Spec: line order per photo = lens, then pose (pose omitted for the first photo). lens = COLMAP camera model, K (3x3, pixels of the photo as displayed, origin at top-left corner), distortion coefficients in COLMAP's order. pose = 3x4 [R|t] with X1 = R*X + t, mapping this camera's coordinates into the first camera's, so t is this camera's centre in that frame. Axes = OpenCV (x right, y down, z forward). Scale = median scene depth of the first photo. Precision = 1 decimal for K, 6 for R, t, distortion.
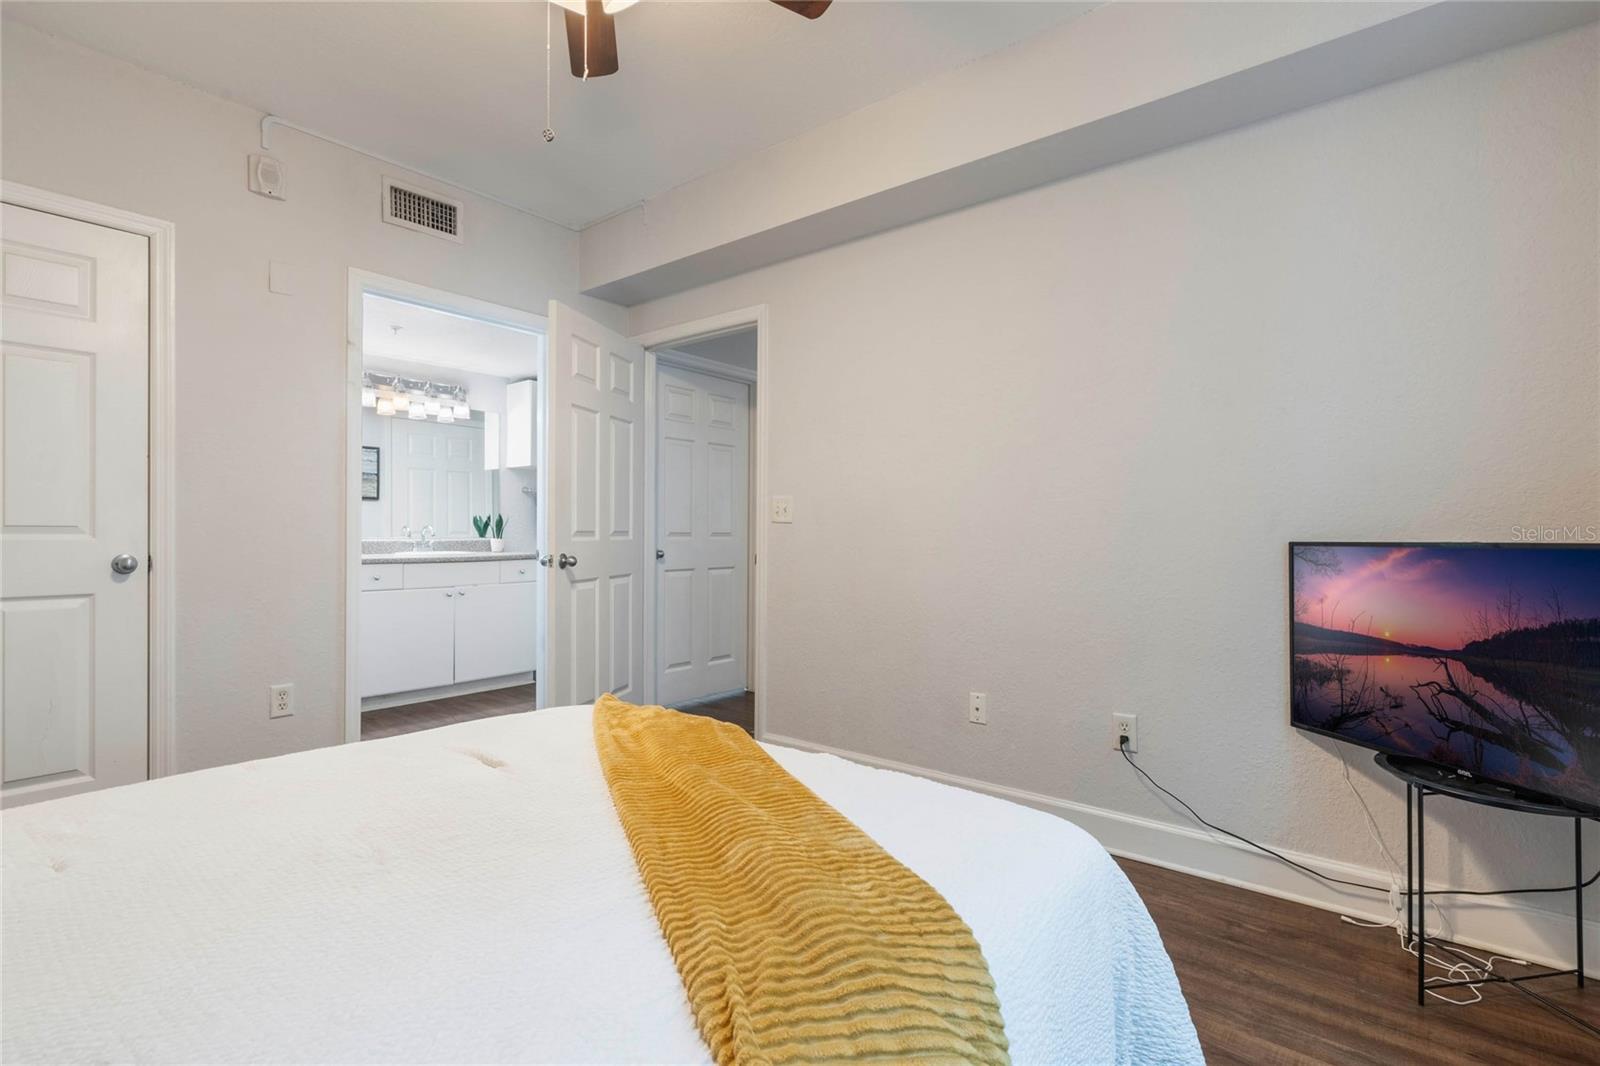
lens RADIAL K [[778.5, 0, 802.3], [0, 778.5, 539.4], [0, 0, 1]] dist [-0.002498, -0.000426]
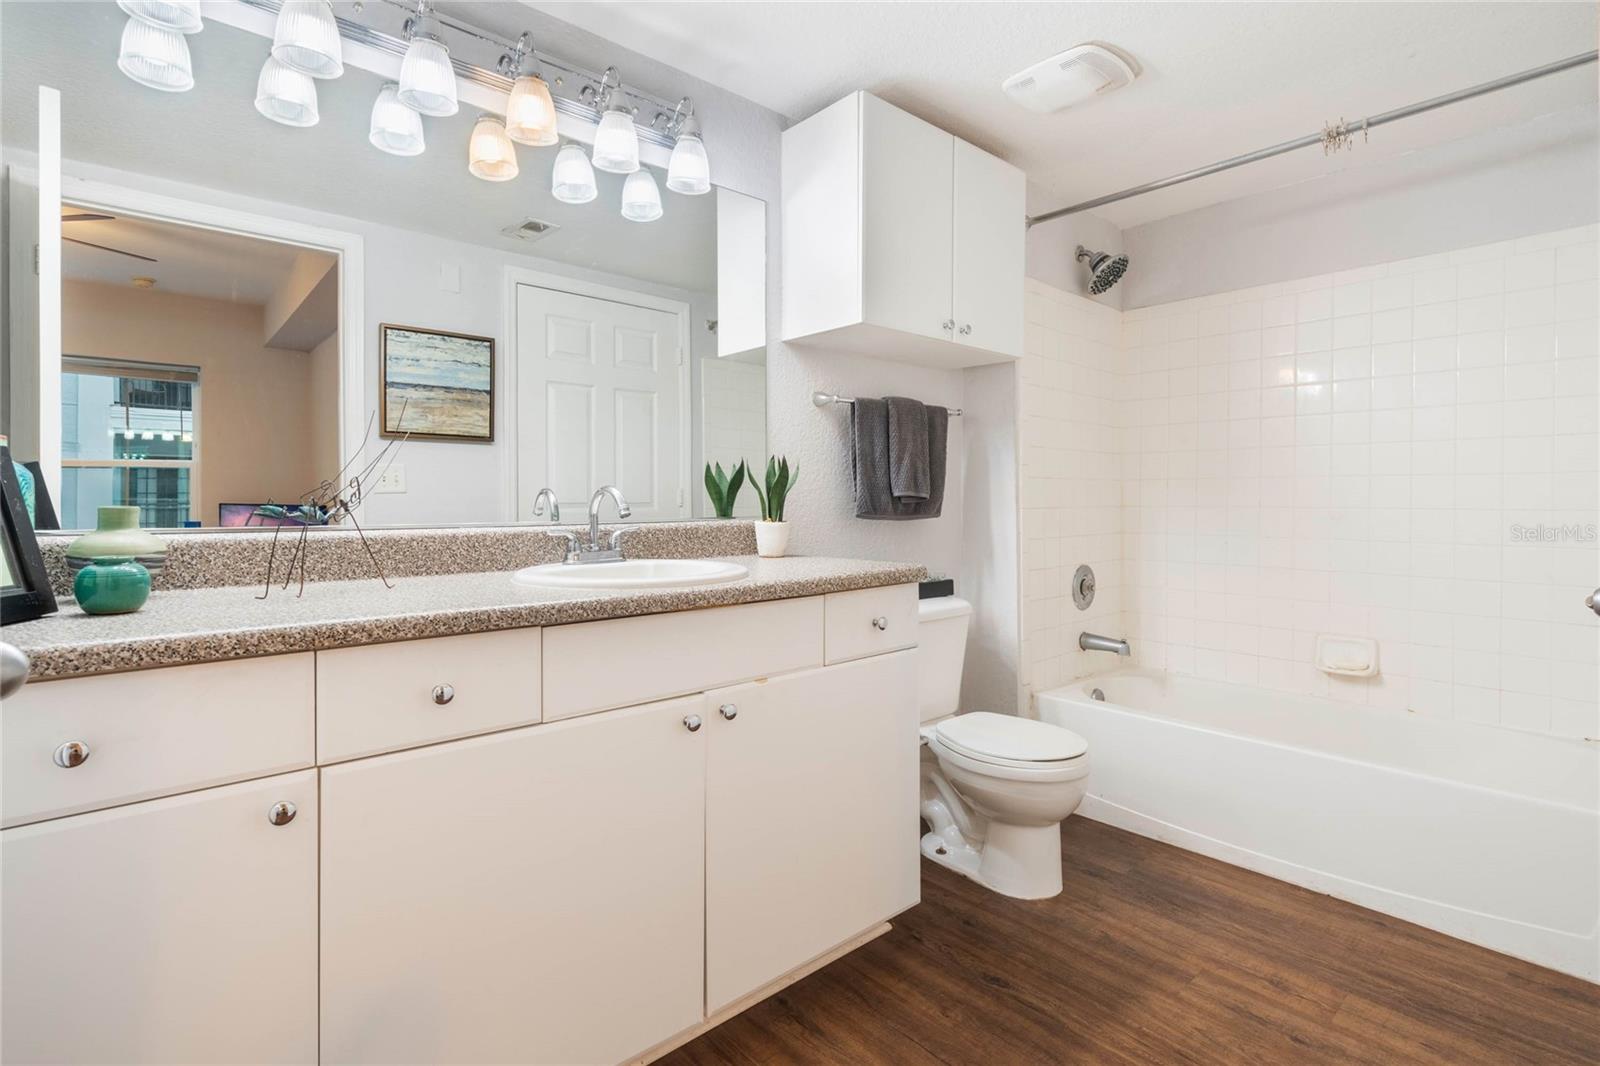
lens RADIAL K [[778.5, 0, 793.8], [0, 778.5, 516.1], [0, 0, 1]] dist [-0.002498, -0.000426]
pose [[0.987703, -0.005029, -0.156259, -0.389017], [0.006115, 0.999960, 0.006469, -0.007056], [0.156220, -0.007345, 0.987695, 0.756519]]
